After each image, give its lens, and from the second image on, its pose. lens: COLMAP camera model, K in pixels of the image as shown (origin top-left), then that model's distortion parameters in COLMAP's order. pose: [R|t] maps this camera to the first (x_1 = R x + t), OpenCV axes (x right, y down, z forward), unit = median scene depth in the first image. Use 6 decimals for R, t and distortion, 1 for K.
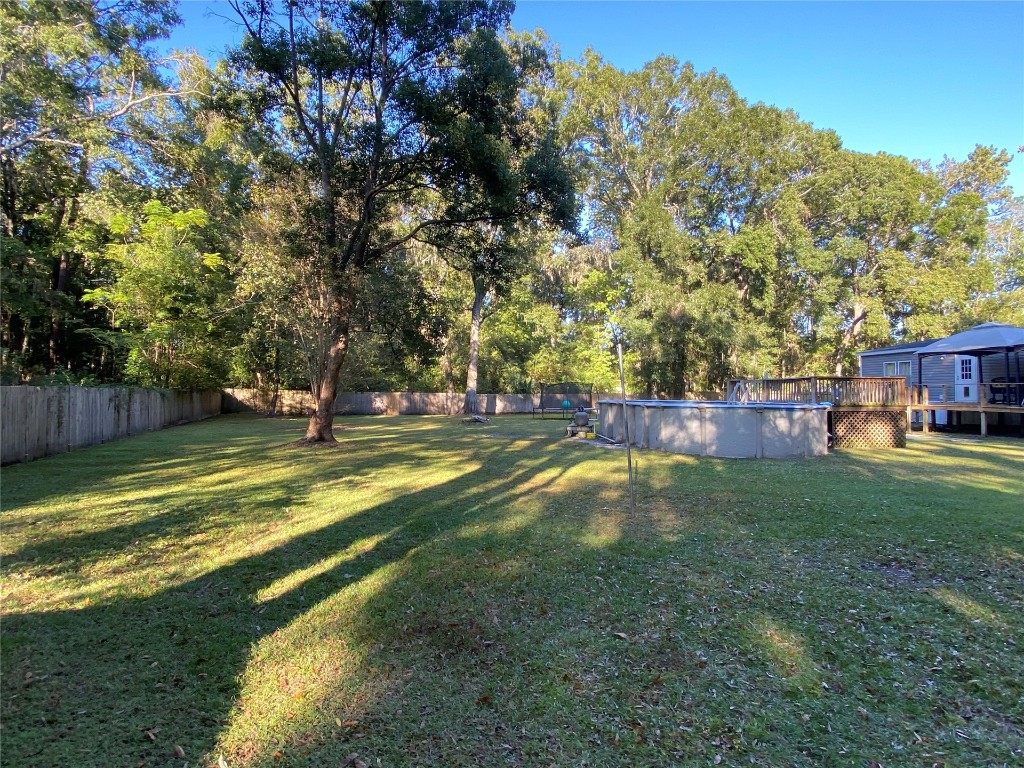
lens RADIAL K [[544.0, 0, 512.0], [0, 544.0, 384.0], [0, 0, 1]] dist [0.001972, -0.014081]
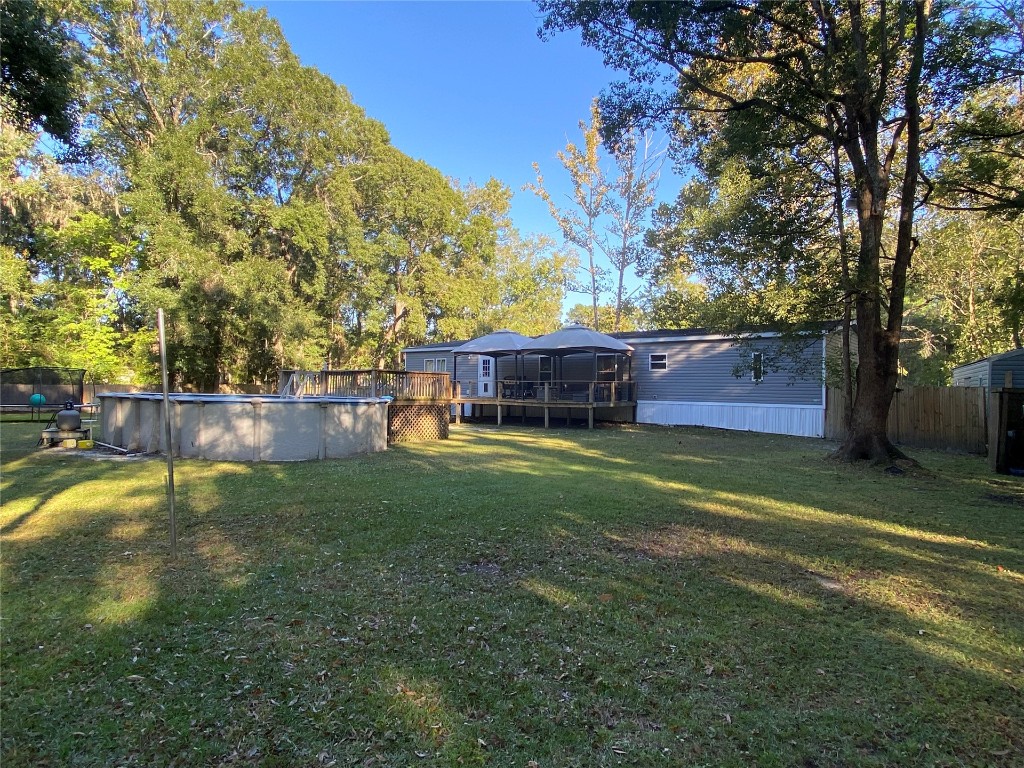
lens RADIAL K [[599.4, 0, 519.2], [0, 599.4, 381.4], [0, 0, 1]] dist [0.058146, -0.067322]
pose [[0.711305, 0.018907, 0.702629, -0.003089], [-0.024120, 0.999706, -0.002484, 0.002028], [-0.702469, -0.015181, 0.711552, 0.035430]]
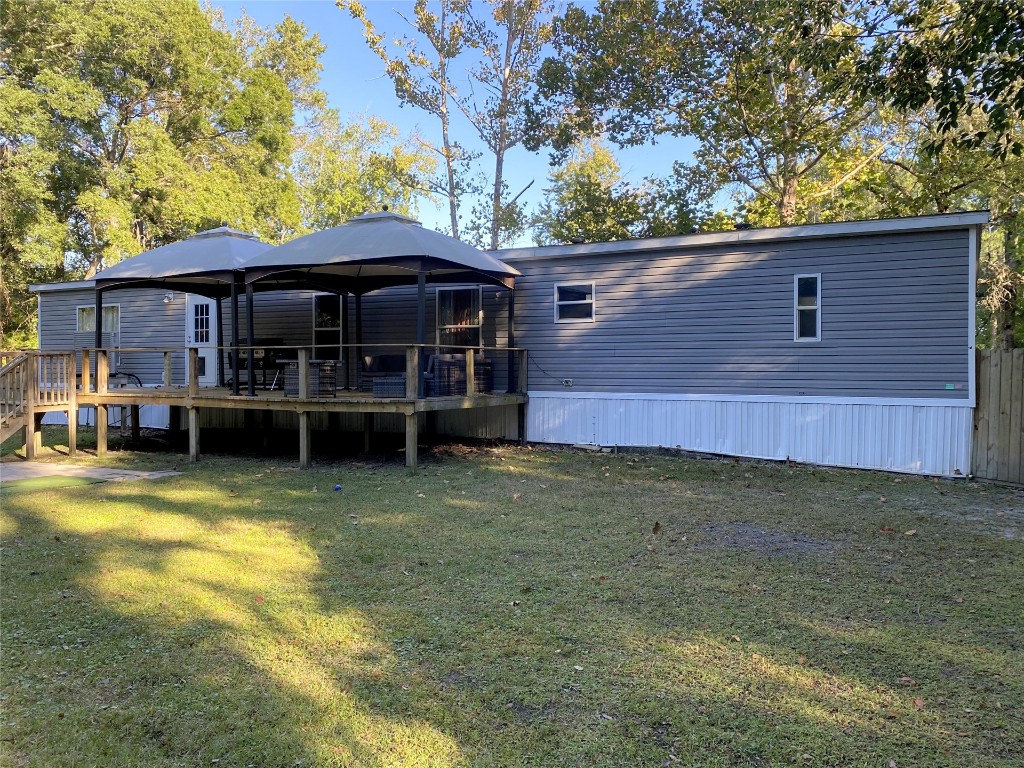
lens RADIAL K [[800.1, 0, 511.0], [0, 800.1, 382.6], [0, 0, 1]] dist [-0.001022, 0.003095]
pose [[0.582459, -0.009021, 0.812810, 0.306123], [-0.015351, 0.999638, 0.022095, 0.006744], [-0.812715, -0.025346, 0.582110, 0.243783]]
